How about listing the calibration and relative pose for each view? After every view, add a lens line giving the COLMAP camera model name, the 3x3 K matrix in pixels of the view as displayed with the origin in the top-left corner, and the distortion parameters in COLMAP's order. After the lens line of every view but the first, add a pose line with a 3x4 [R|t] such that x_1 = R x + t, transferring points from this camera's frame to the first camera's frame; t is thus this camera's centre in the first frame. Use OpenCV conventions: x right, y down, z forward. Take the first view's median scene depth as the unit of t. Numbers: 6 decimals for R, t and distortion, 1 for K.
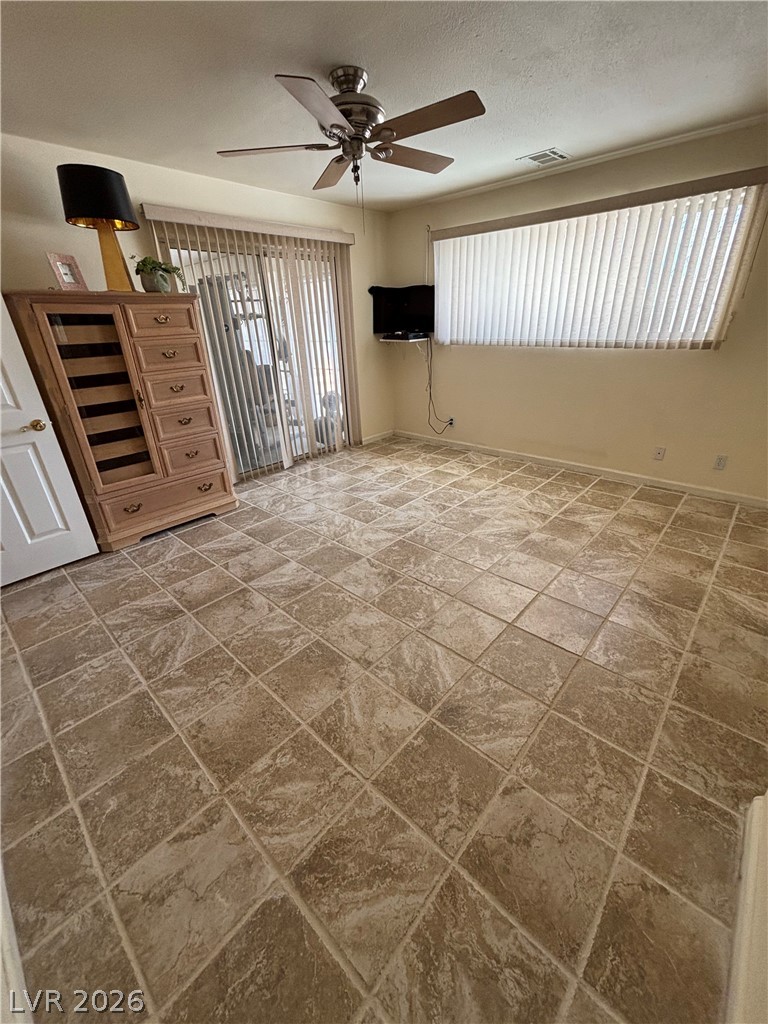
lens RADIAL K [[412.3, 0, 389.1], [0, 412.3, 514.5], [0, 0, 1]] dist [-0.000989, -0.000156]
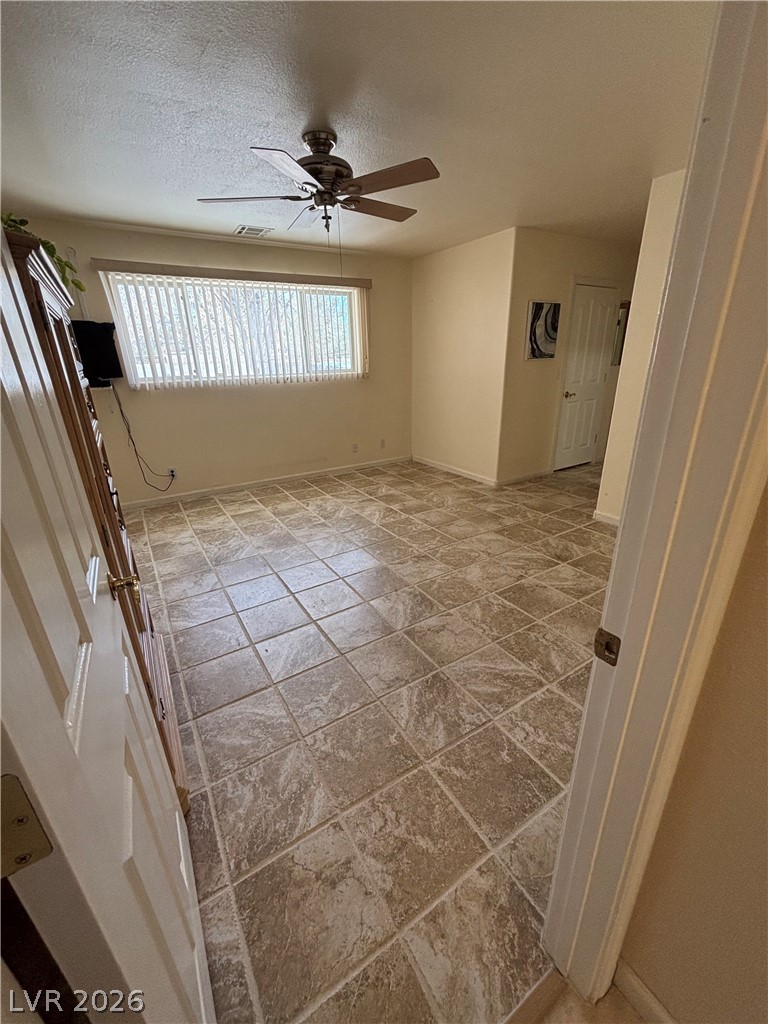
lens RADIAL K [[407.6, 0, 384.3], [0, 407.6, 515.4], [0, 0, 1]] dist [0.023890, -0.000029]
pose [[0.274441, -0.324183, 0.905310, -0.760942], [0.423485, 0.885992, 0.188888, -0.166480], [-0.863332, 0.331547, 0.380440, 0.422932]]
